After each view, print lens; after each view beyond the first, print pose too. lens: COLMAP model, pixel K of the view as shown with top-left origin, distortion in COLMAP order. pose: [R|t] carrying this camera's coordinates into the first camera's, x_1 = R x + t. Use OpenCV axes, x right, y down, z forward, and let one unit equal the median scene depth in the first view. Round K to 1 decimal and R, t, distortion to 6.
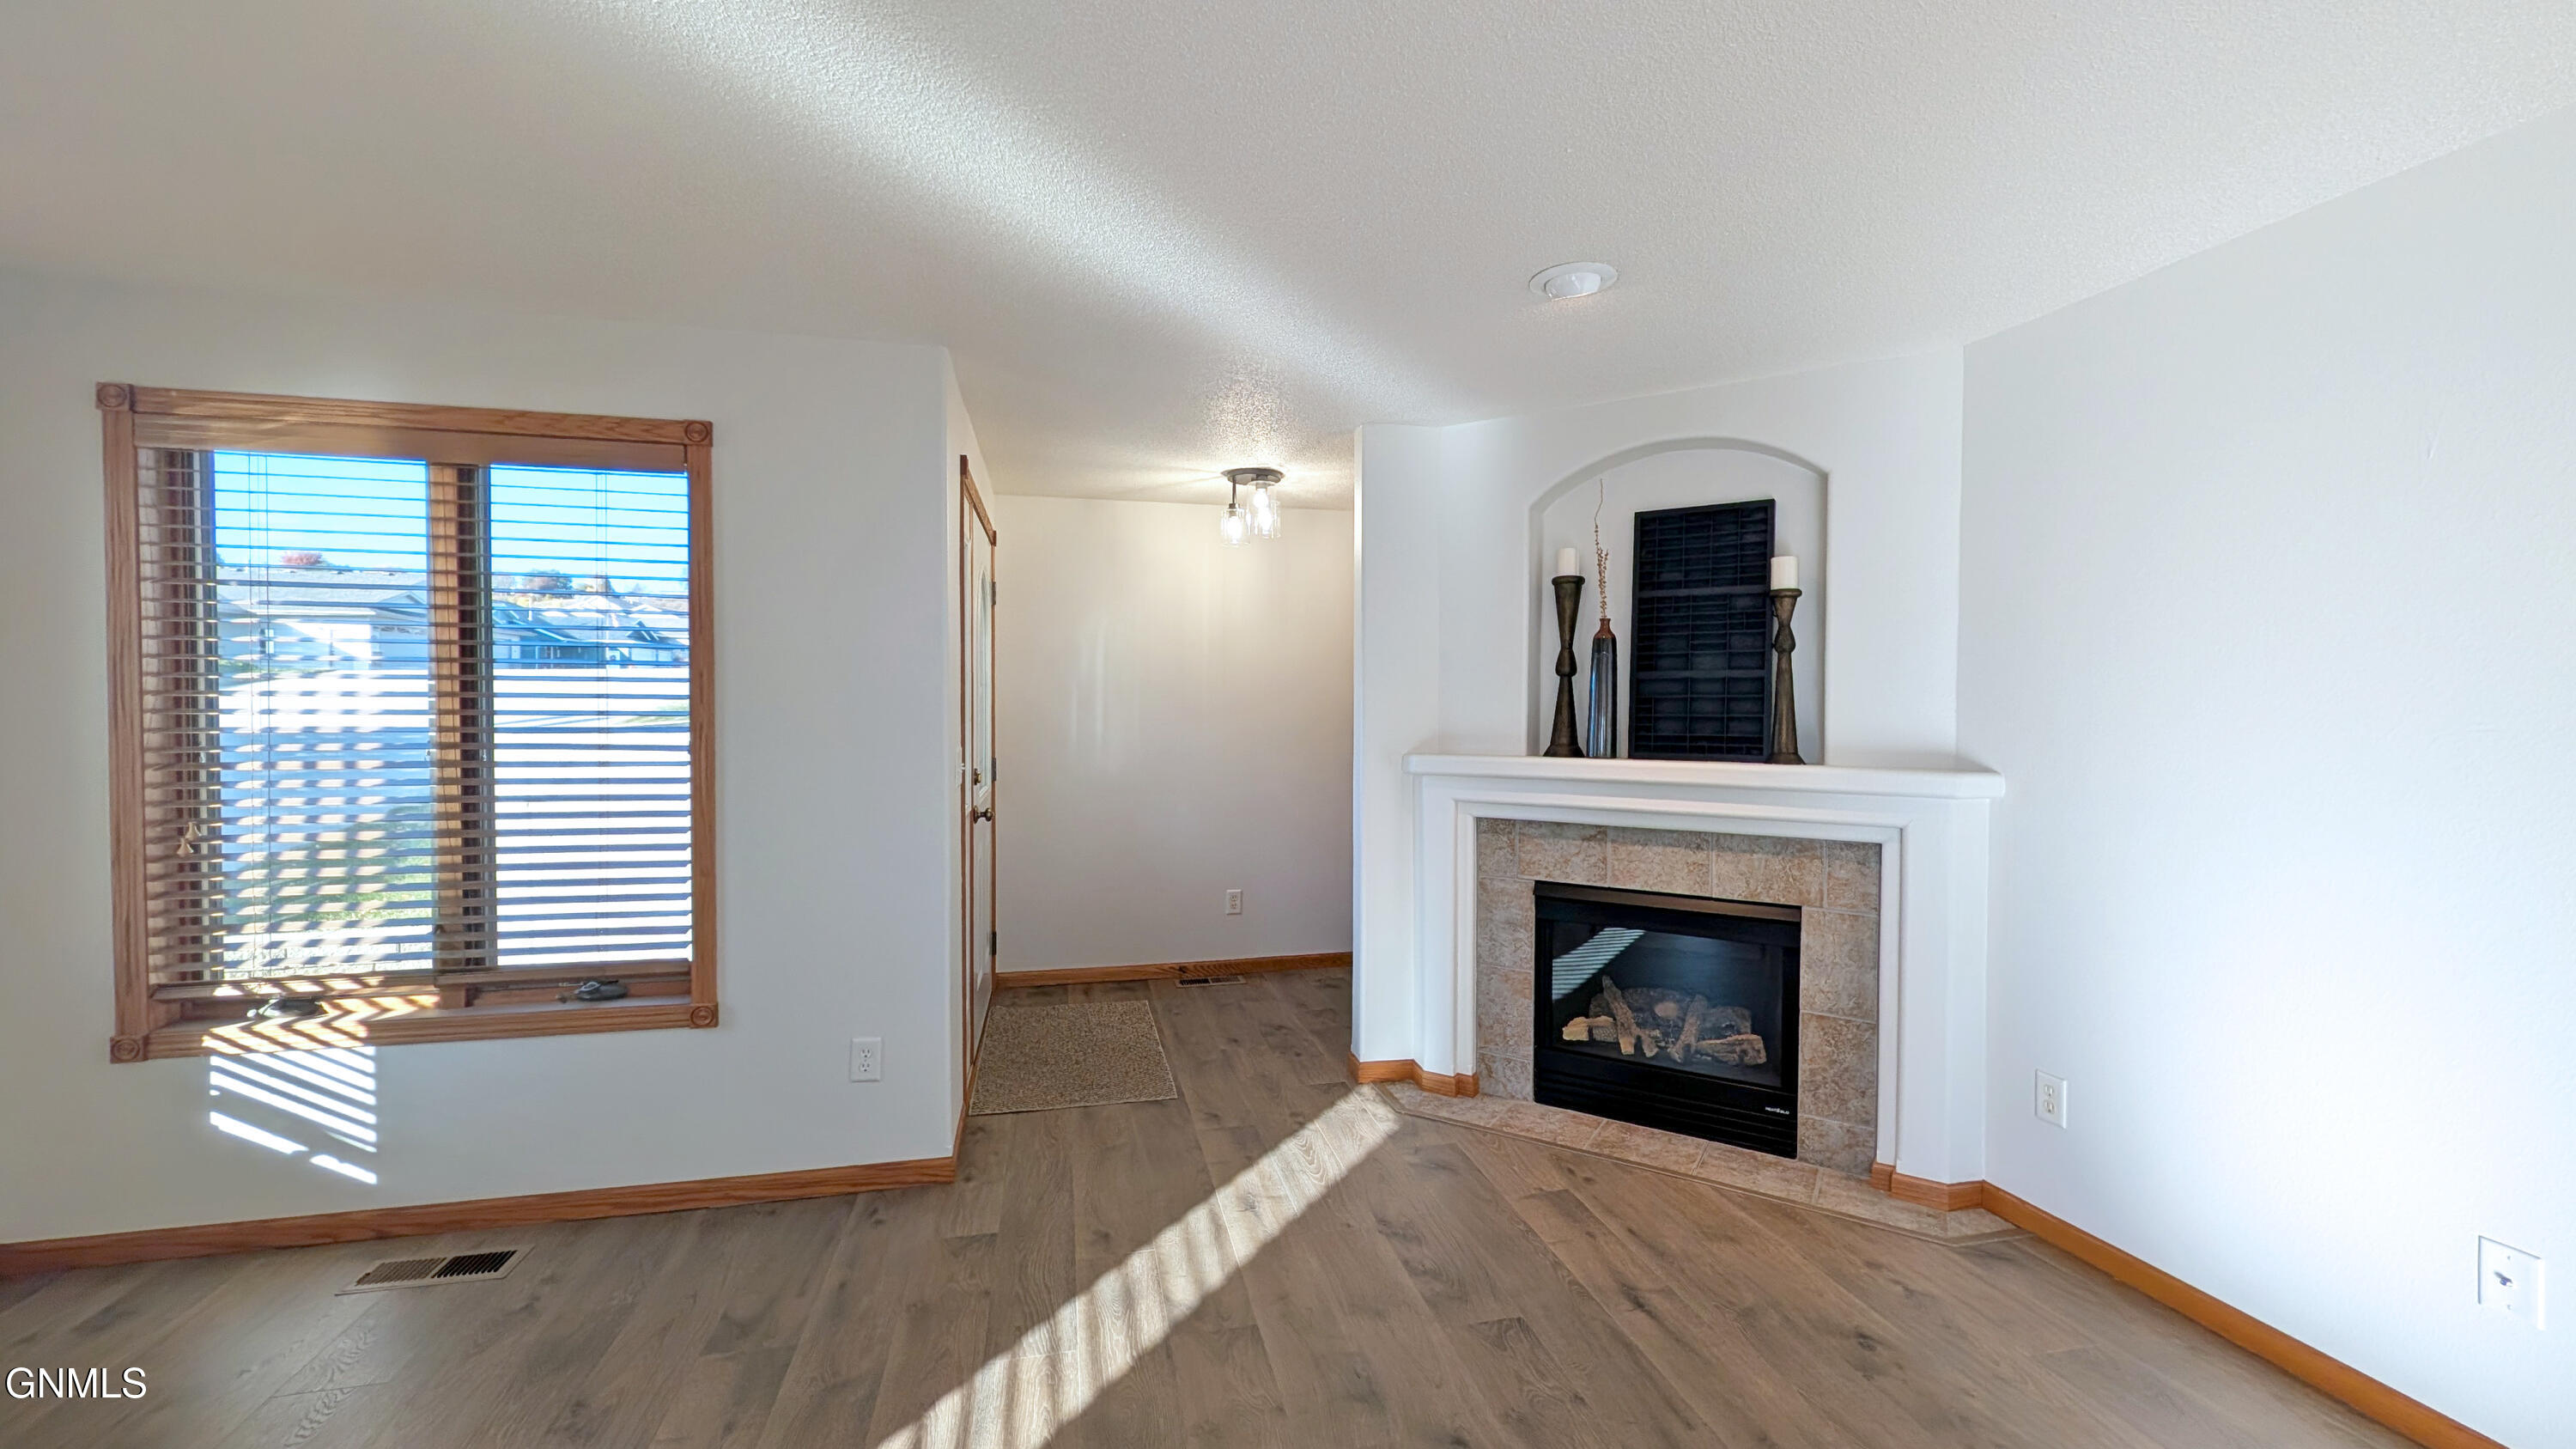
lens RADIAL K [[990.8, 0, 1284.6], [0, 990.8, 738.6], [0, 0, 1]] dist [0.002940, 0.000090]
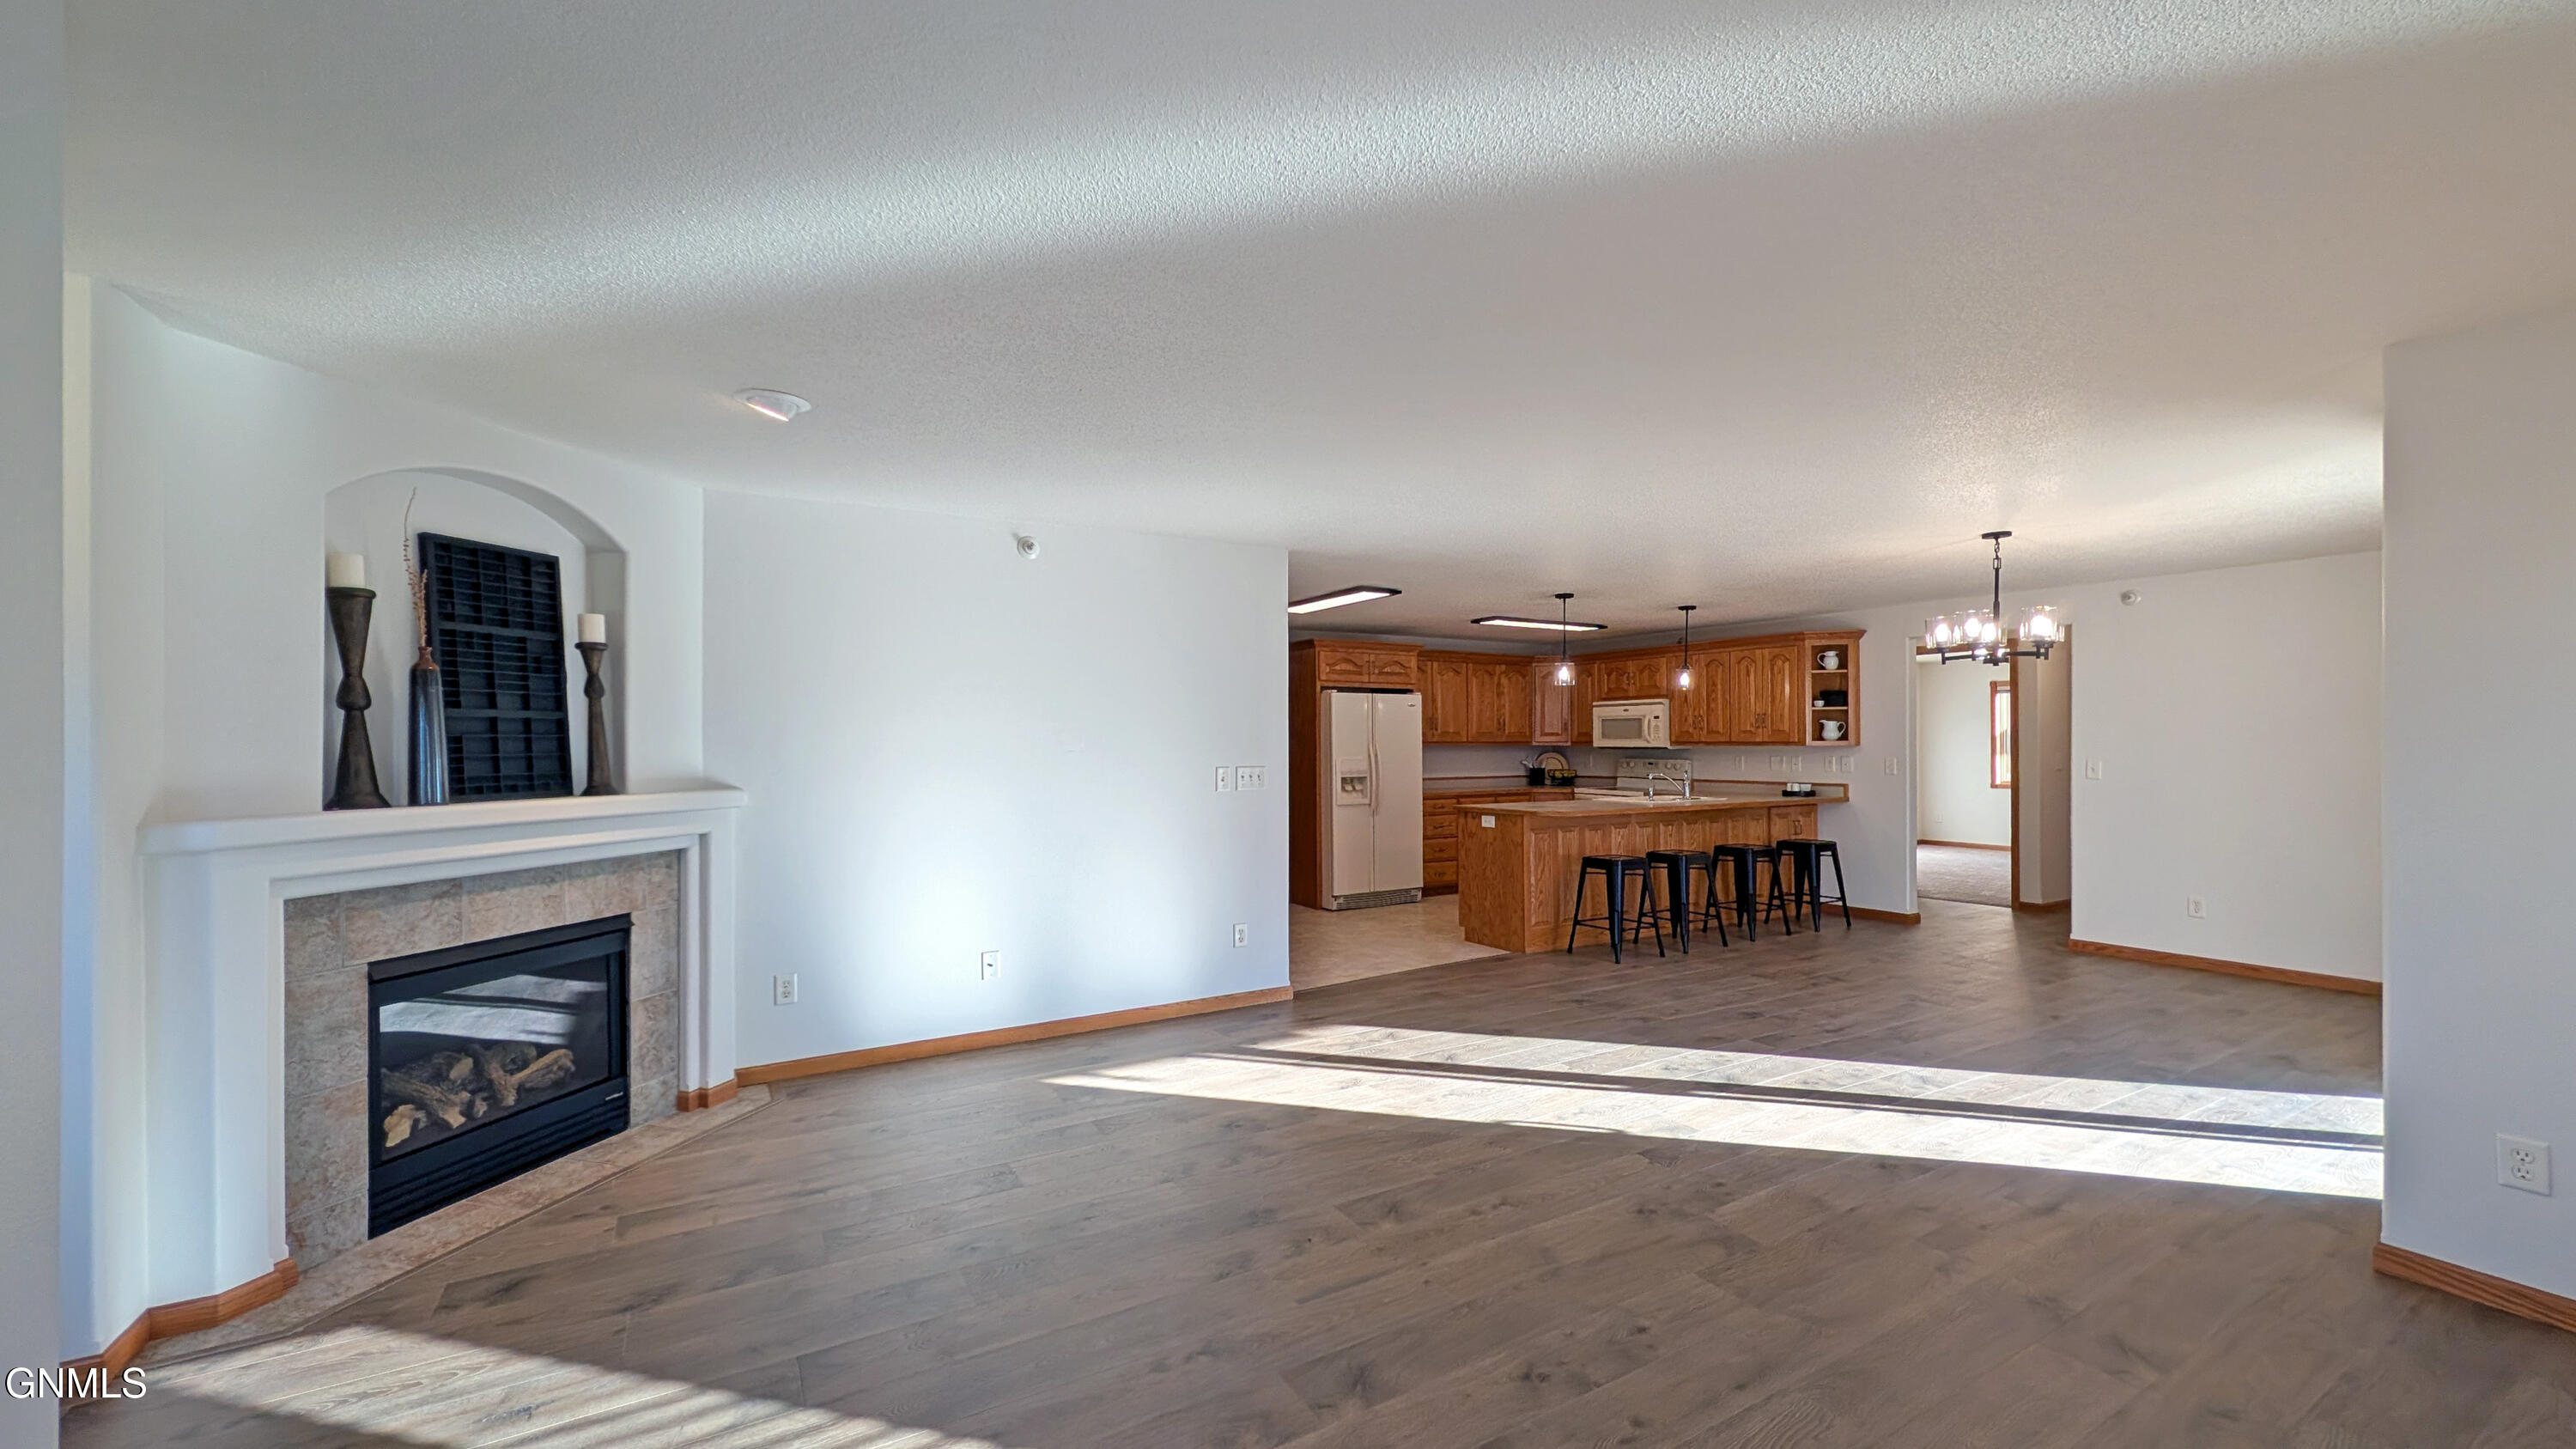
lens RADIAL K [[990.9, 0, 1269.3], [0, 990.9, 736.7], [0, 0, 1]] dist [0.001583, -0.000001]
pose [[-0.285279, 0.001294, 0.958444, -0.811012], [0.035840, 0.999314, 0.009319, -0.024722], [-0.957774, 0.037009, -0.285129, 0.577336]]
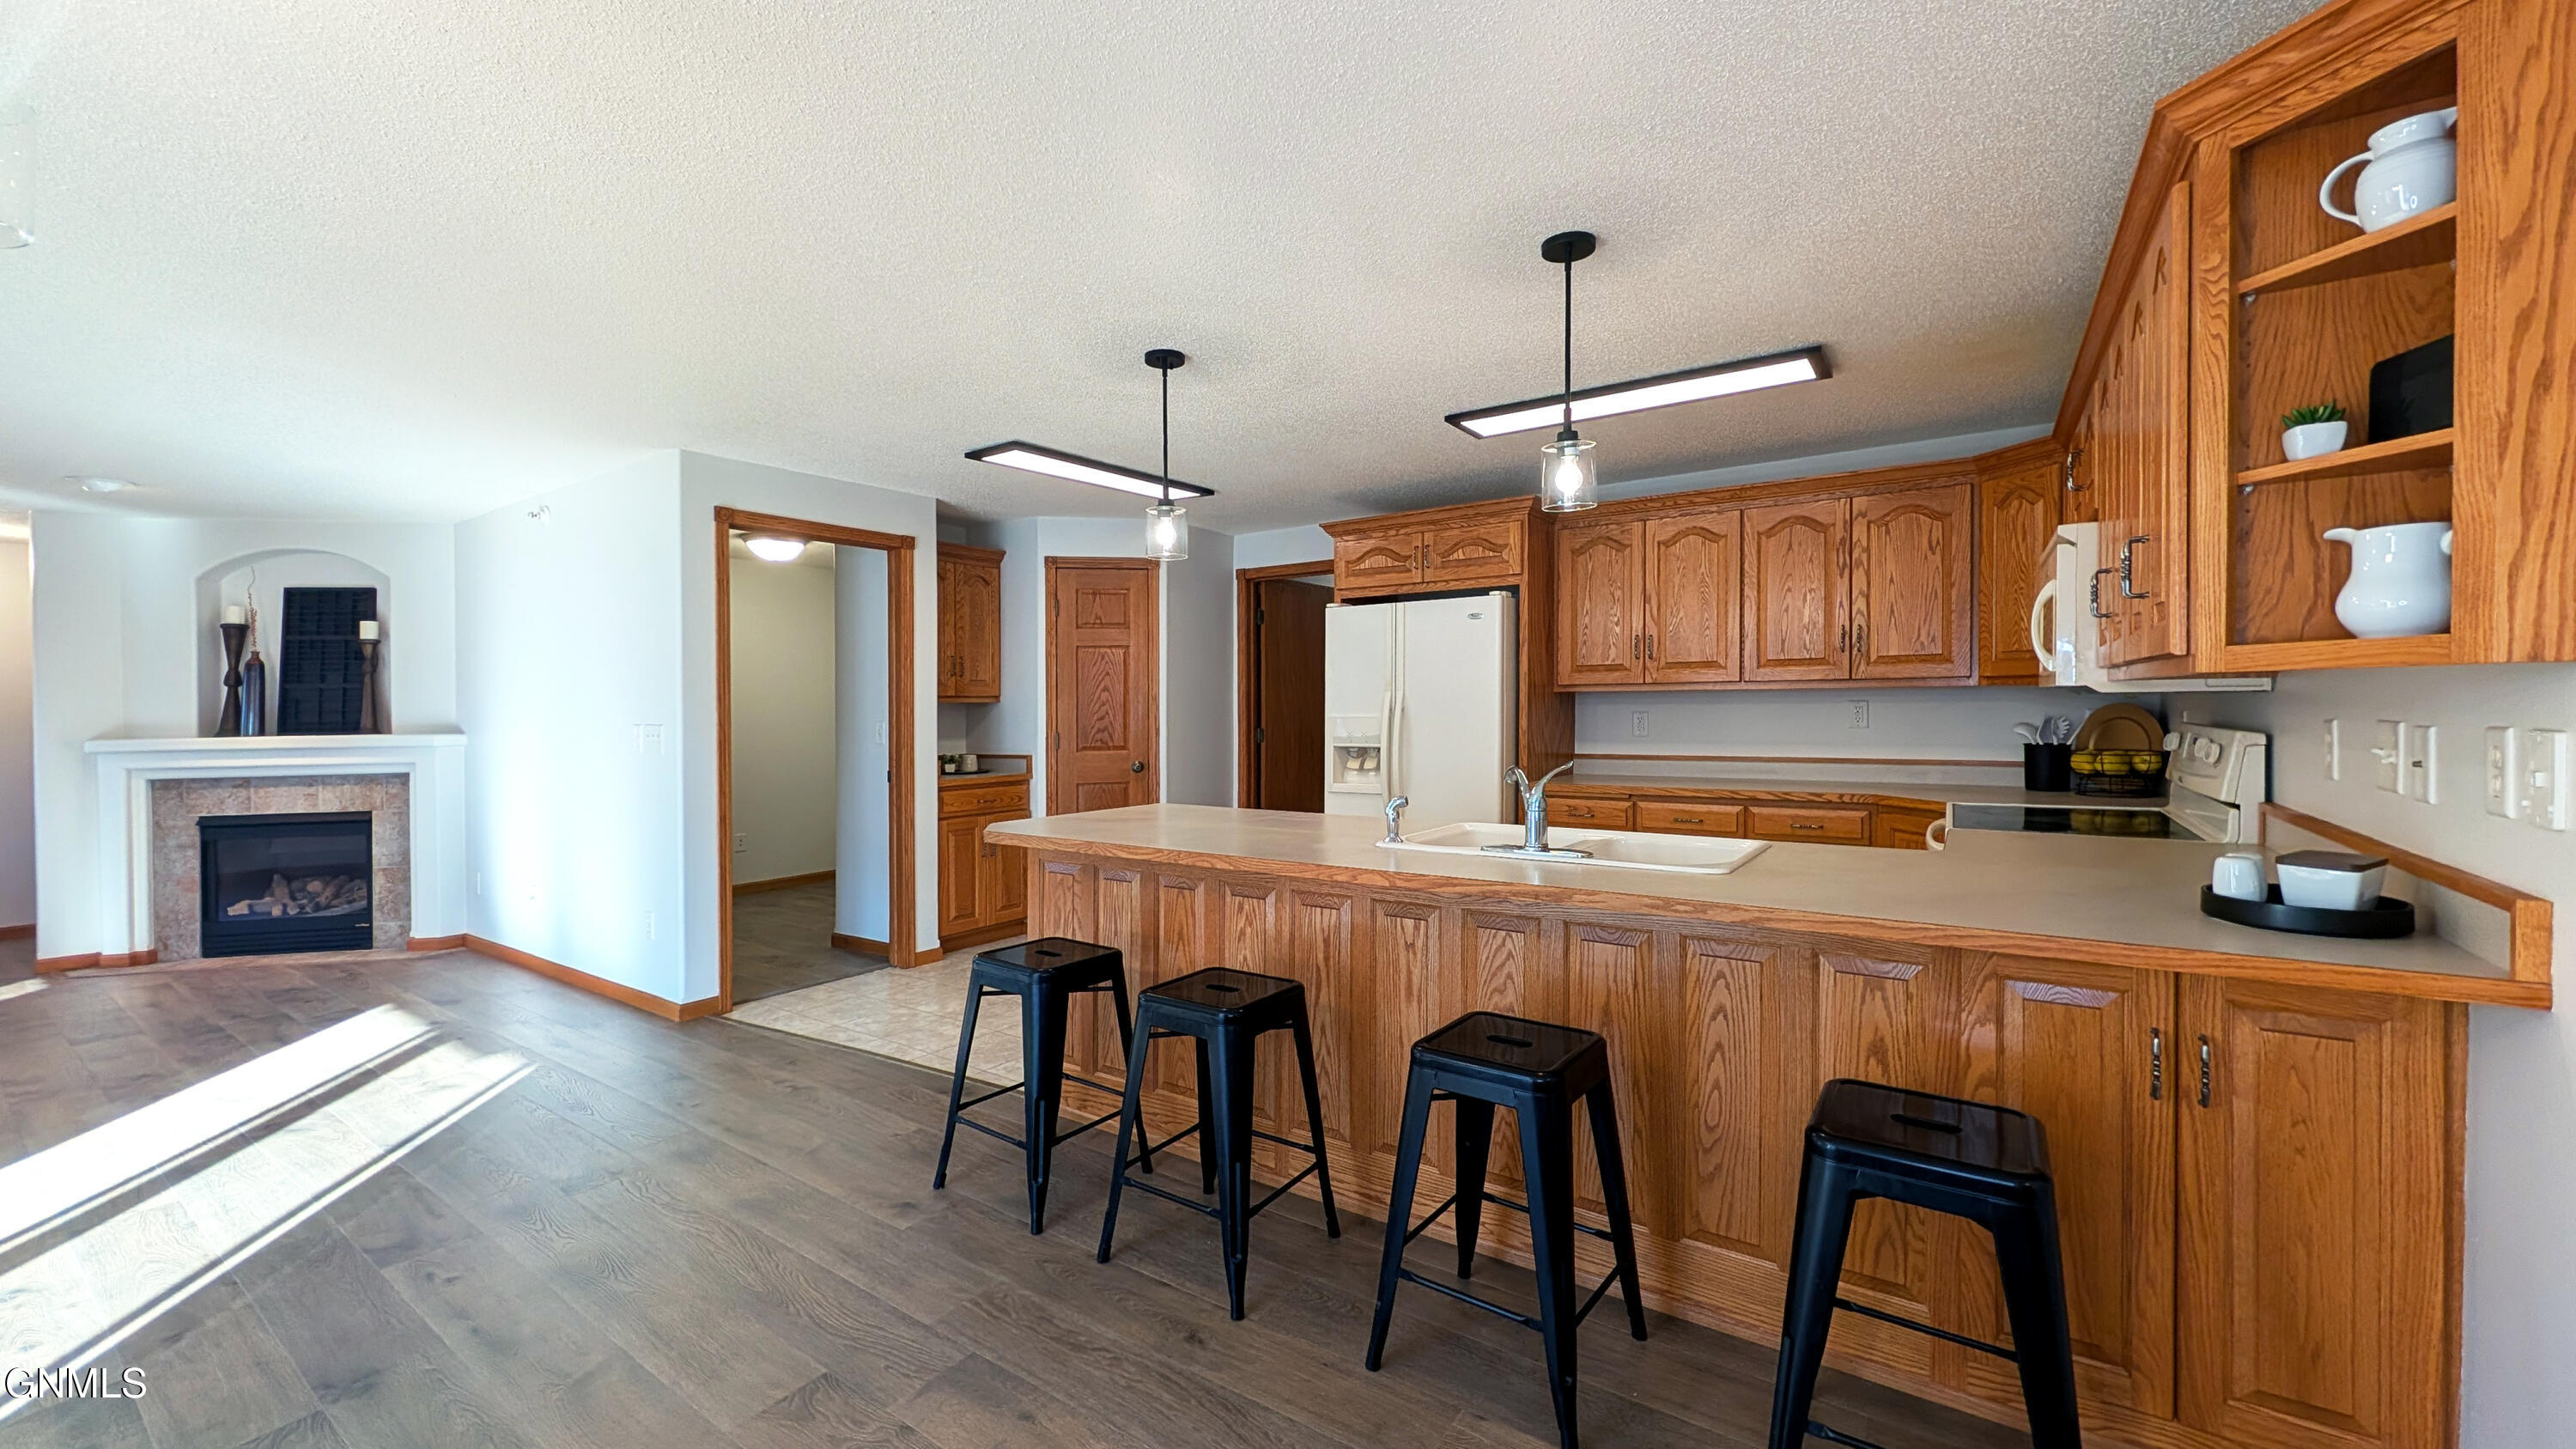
lens RADIAL K [[998.4, 0, 1292.1], [0, 998.4, 686.2], [0, 0, 1]] dist [0.001244, 0.000059]
pose [[0.736707, -0.003493, 0.676203, 0.508115], [0.041142, 0.998366, -0.039666, 0.078886], [-0.674960, 0.057043, 0.735646, -1.490341]]
